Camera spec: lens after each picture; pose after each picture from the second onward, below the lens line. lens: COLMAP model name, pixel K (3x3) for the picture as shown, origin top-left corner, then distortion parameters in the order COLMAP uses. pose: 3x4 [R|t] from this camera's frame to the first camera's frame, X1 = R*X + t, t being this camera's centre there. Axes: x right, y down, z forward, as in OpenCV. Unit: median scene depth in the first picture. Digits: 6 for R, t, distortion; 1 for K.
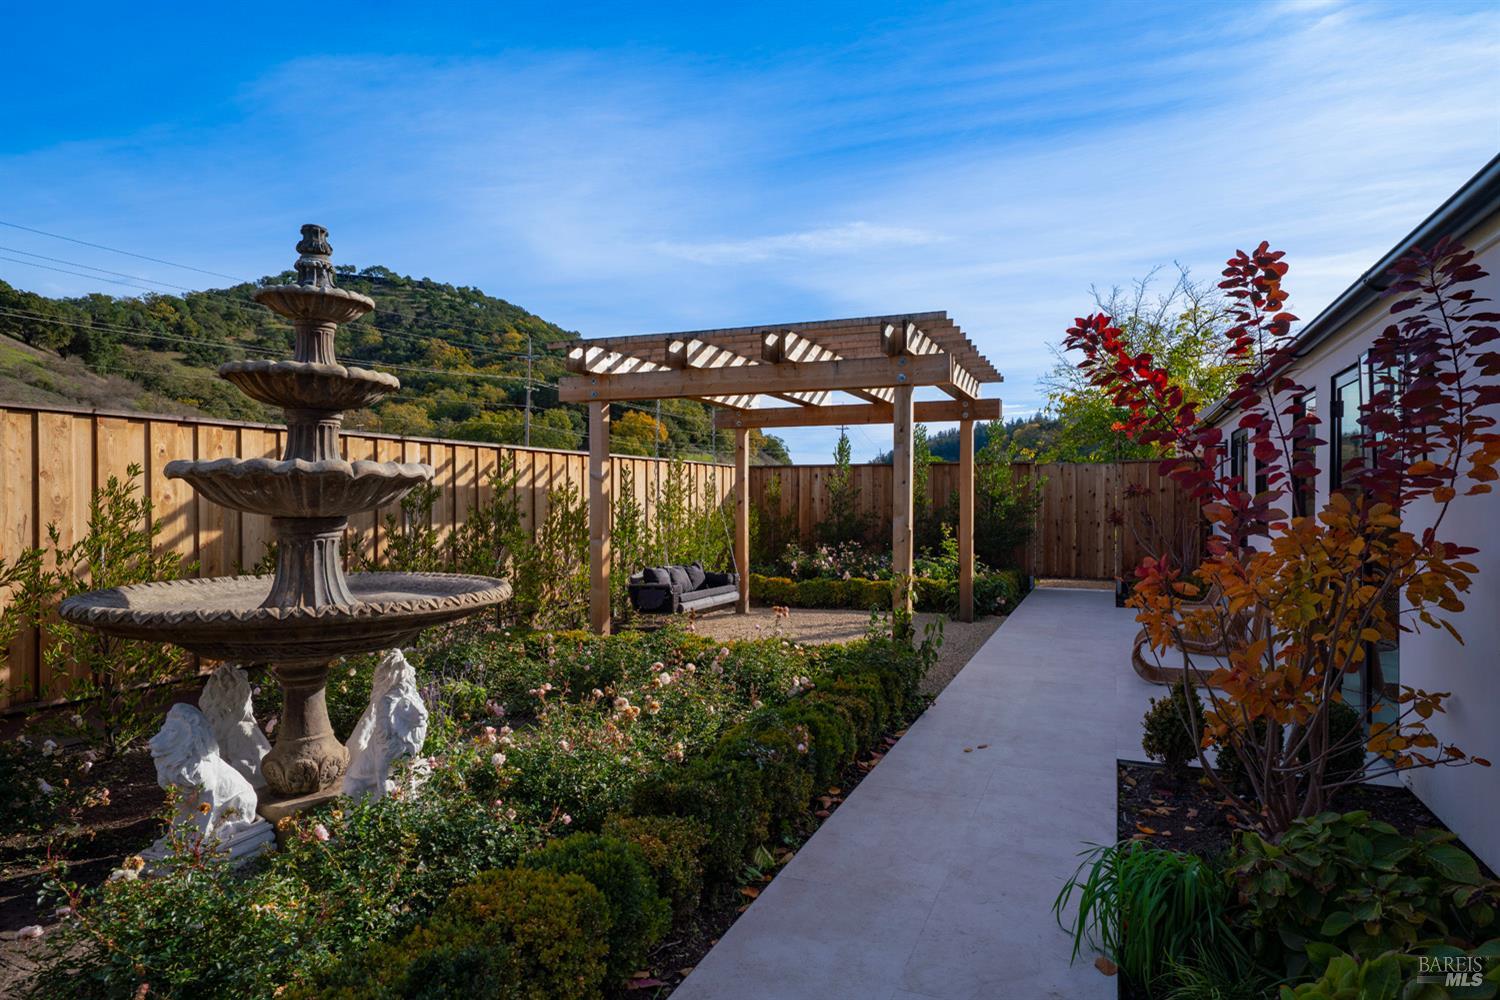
lens RADIAL K [[941.9, 0, 741.2], [0, 941.9, 507.7], [0, 0, 1]] dist [0.029058, -0.000738]
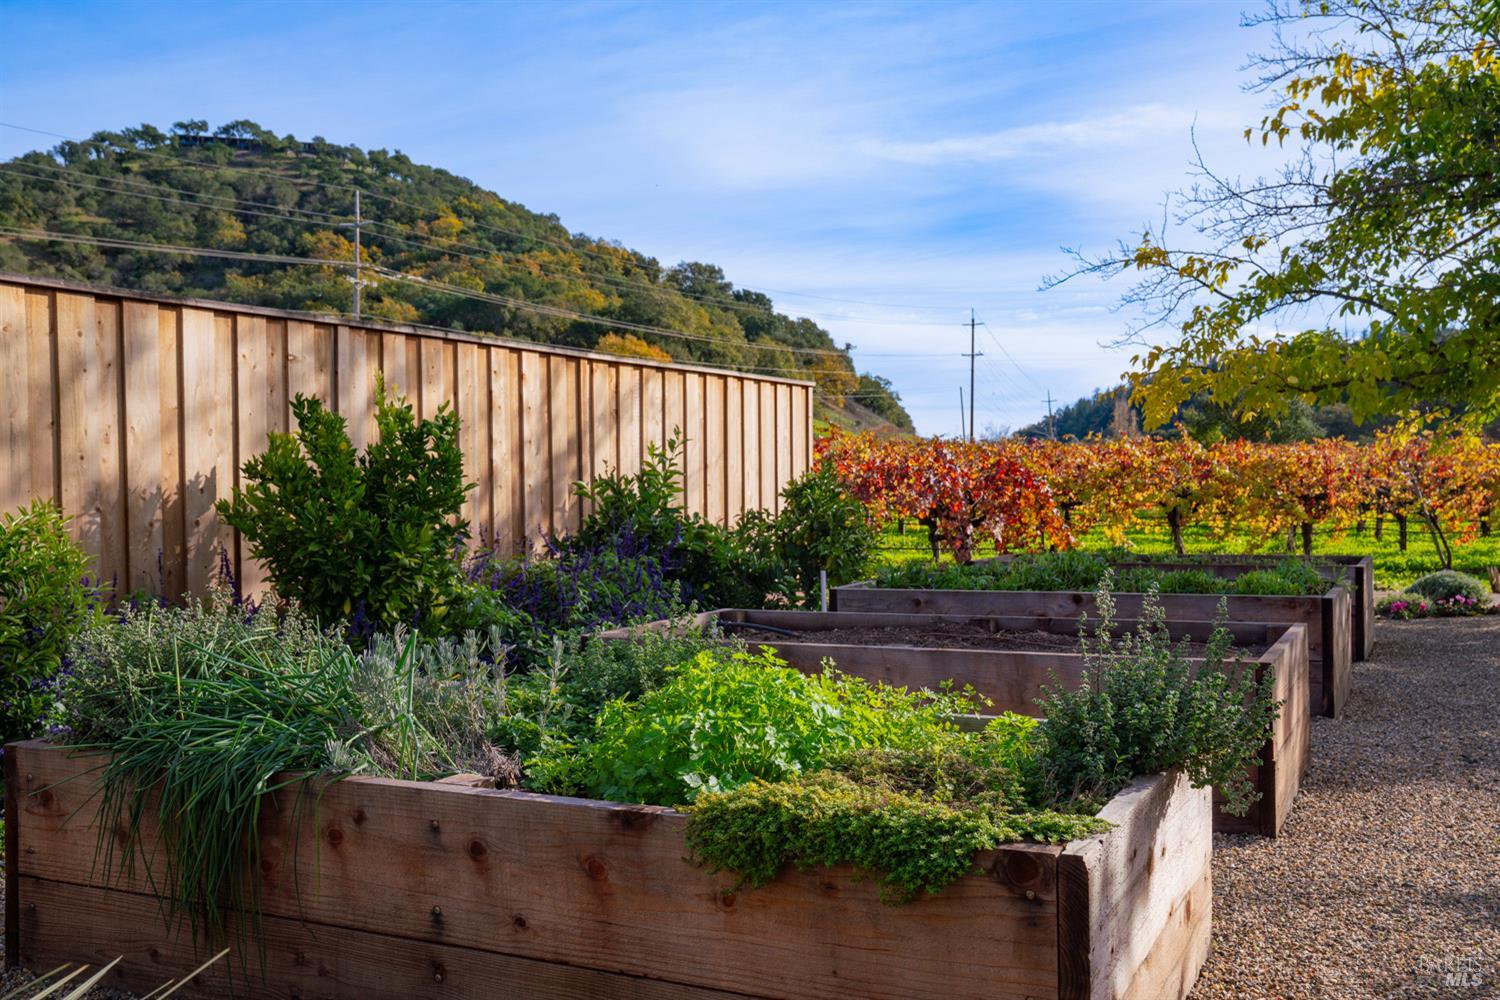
lens RADIAL K [[1432.1, 0, 760.0], [0, 1432.1, 496.9], [0, 0, 1]] dist [0.025066, 0.000000]
pose [[0.997368, -0.015492, -0.070832, 0.202745], [0.015454, 0.999880, -0.001082, 0.011392], [0.070840, -0.000016, 0.997488, 0.617442]]
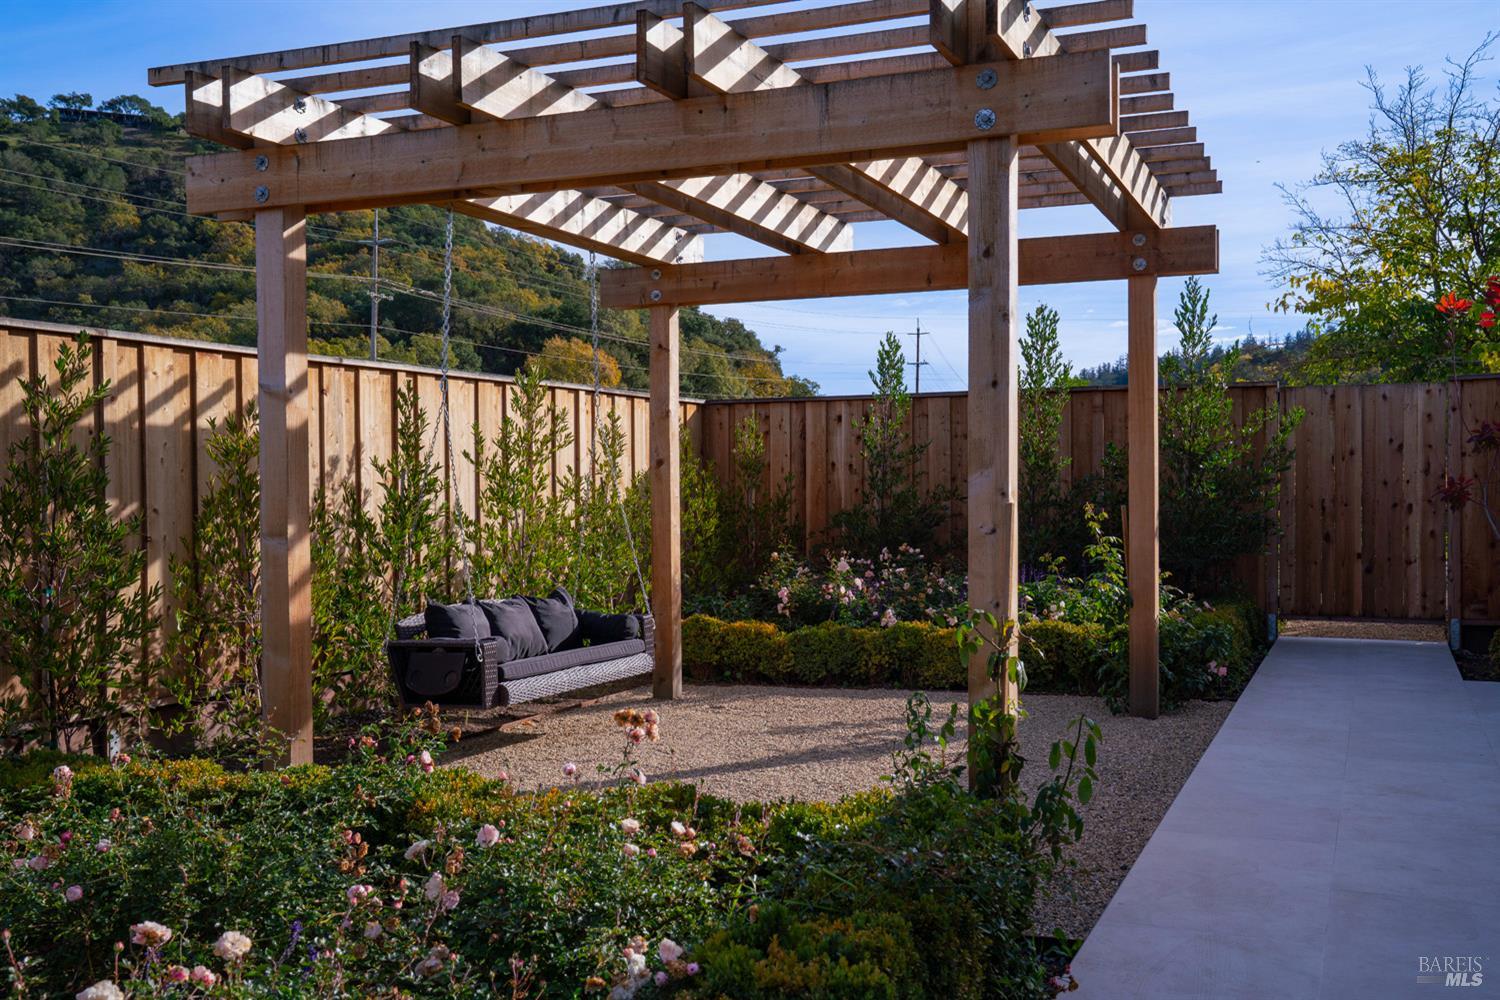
lens RADIAL K [[1542.8, 0, 756.1], [0, 1542.8, 505.3], [0, 0, 1]] dist [0.071481, 0.000000]
pose [[0.999970, -0.007687, -0.000995, 0.043961], [0.007688, 0.999969, 0.001493, 0.013606], [0.000983, -0.001501, 0.999998, 0.210372]]
